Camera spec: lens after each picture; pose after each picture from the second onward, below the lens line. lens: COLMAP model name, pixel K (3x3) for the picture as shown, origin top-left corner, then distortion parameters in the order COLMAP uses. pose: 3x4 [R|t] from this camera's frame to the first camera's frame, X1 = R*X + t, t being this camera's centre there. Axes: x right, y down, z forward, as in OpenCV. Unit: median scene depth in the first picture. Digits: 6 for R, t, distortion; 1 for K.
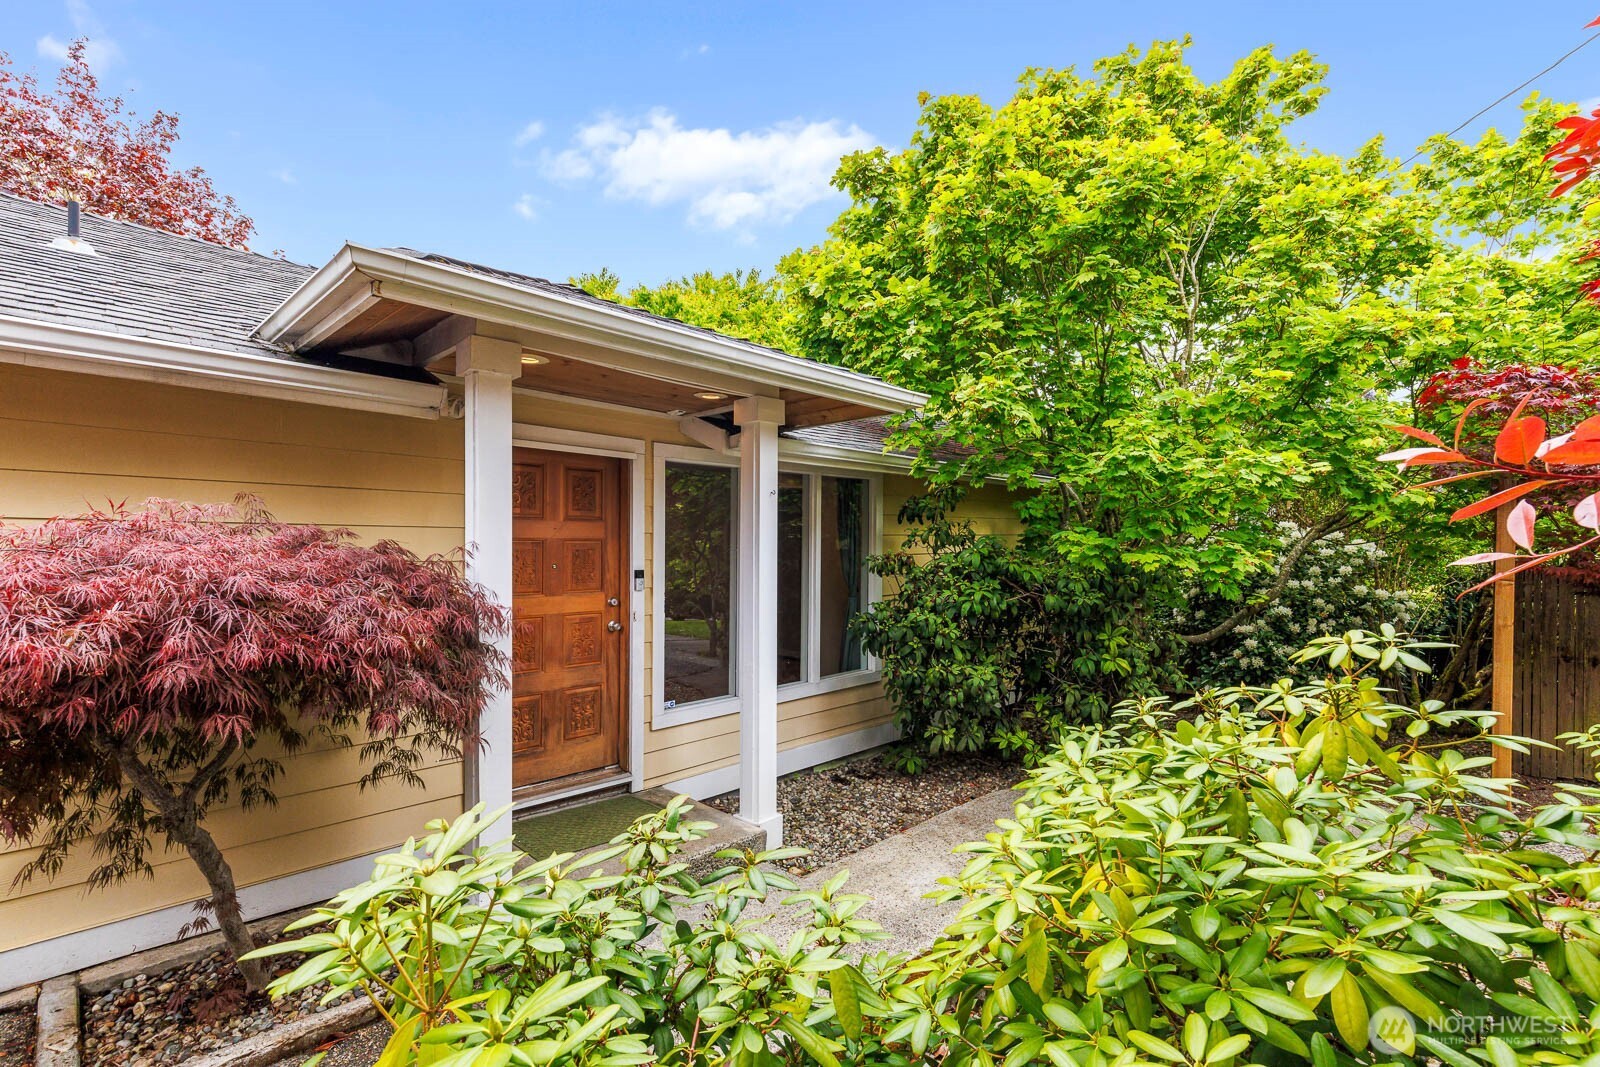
lens RADIAL K [[727.3, 0, 803.7], [0, 727.3, 535.3], [0, 0, 1]] dist [0.009056, -0.000938]
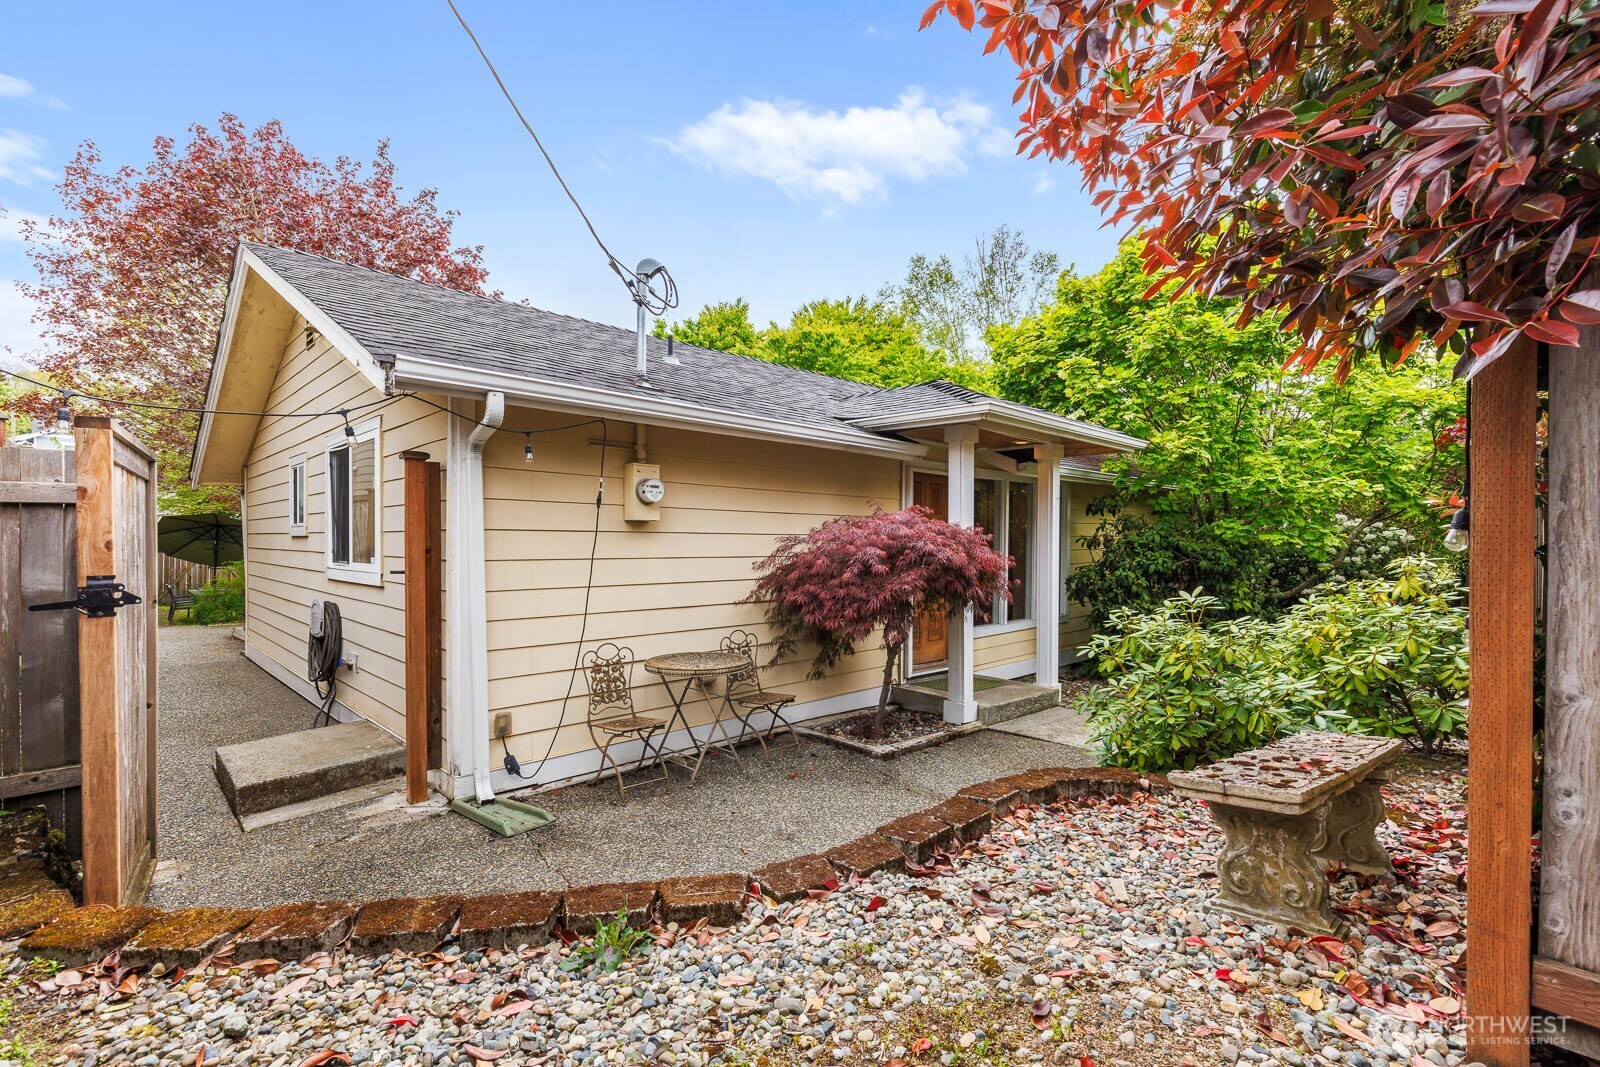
lens RADIAL K [[727.3, 0, 803.7], [0, 727.3, 535.3], [0, 0, 1]] dist [0.009056, -0.000938]
pose [[0.999714, 0.004867, -0.023413, -0.525936], [-0.004408, 0.999798, 0.019595, -0.002375], [0.023504, -0.019486, 0.999534, -0.662787]]
